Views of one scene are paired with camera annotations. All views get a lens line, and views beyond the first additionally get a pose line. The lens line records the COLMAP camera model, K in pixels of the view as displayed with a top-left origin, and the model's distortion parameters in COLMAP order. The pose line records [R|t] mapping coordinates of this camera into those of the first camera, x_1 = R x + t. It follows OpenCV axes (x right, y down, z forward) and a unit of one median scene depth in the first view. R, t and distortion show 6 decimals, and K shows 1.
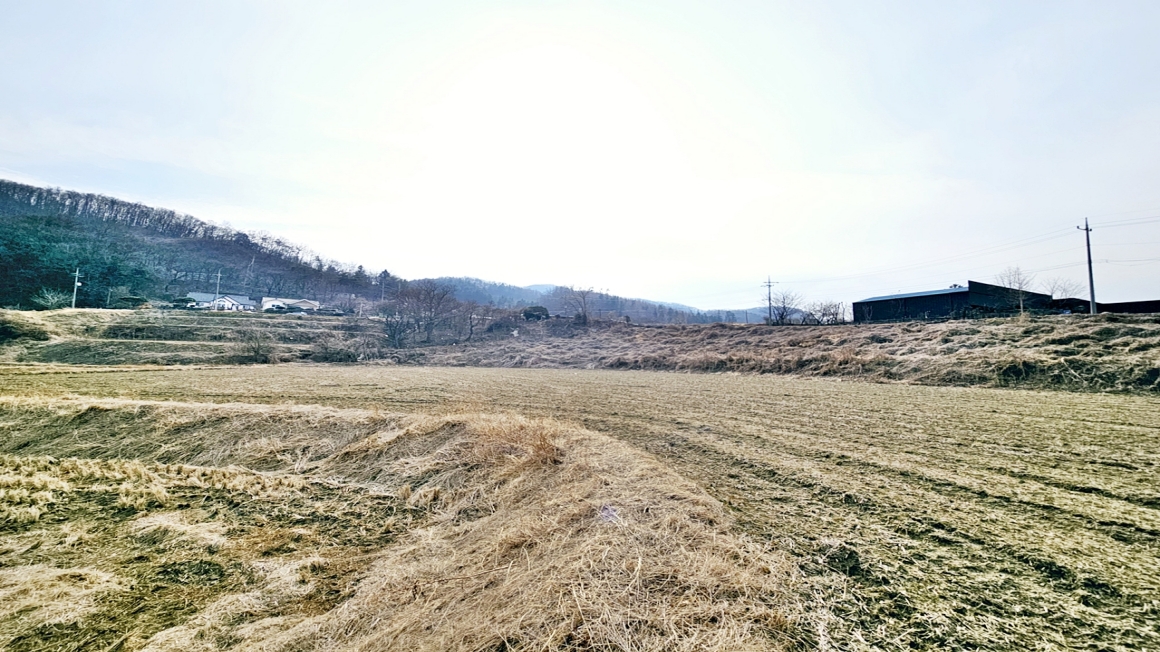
lens RADIAL K [[467.8, 0, 580.1], [0, 467.8, 302.2], [0, 0, 1]] dist [-0.007383, 0.001778]
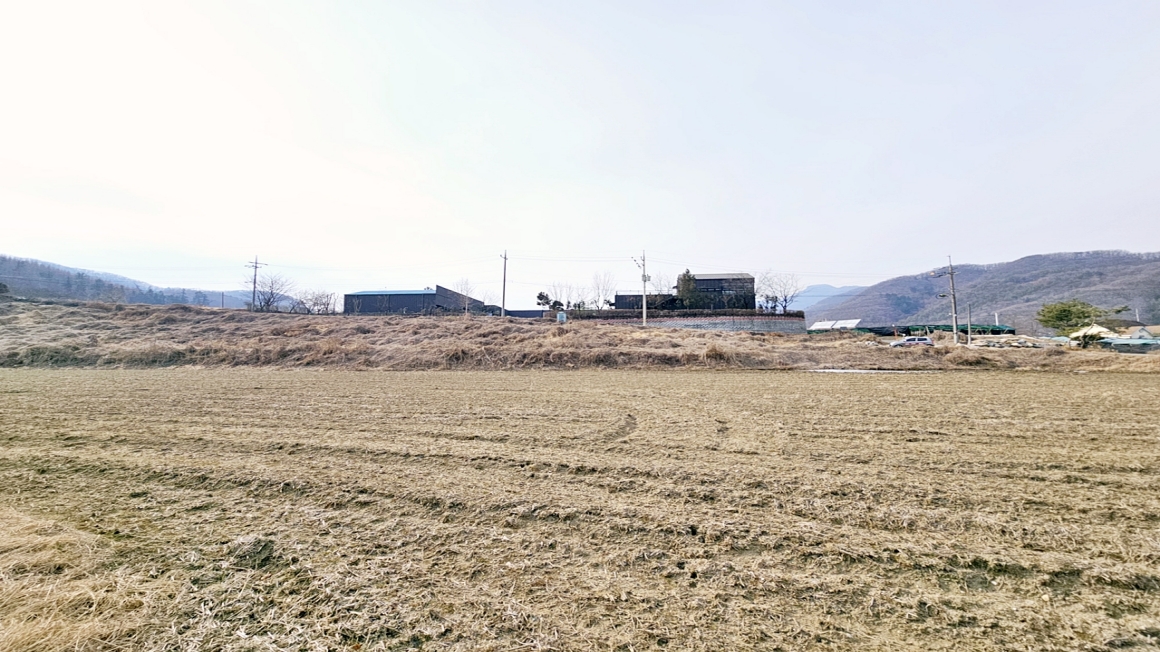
lens RADIAL K [[467.8, 0, 579.0], [0, 467.8, 317.1], [0, 0, 1]] dist [-0.007383, 0.001778]
pose [[0.545858, 0.050012, 0.836384, 0.008409], [-0.093428, 0.995625, 0.001440, 0.001066], [-0.832653, -0.078927, 0.548142, -0.001604]]
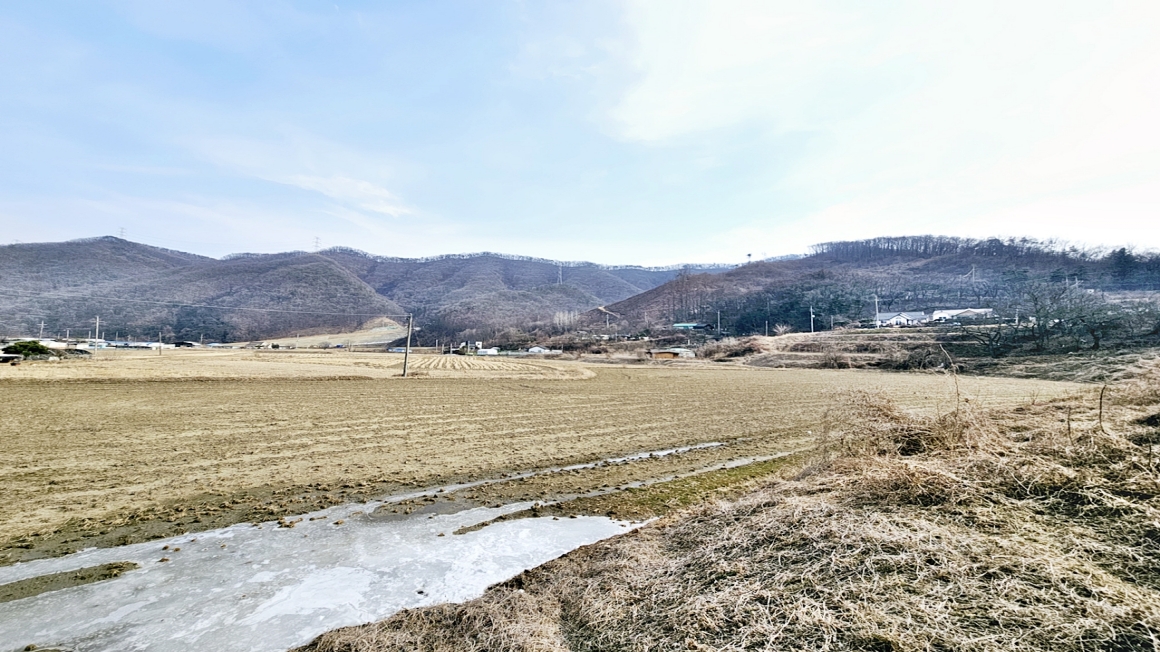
lens RADIAL K [[467.8, 0, 579.5], [0, 467.8, 296.9], [0, 0, 1]] dist [-0.007383, 0.001778]
pose [[0.091020, -0.123208, -0.988198, 0.695913], [0.102597, 0.988197, -0.113758, -0.006490], [0.990550, -0.091032, 0.102586, 0.070679]]
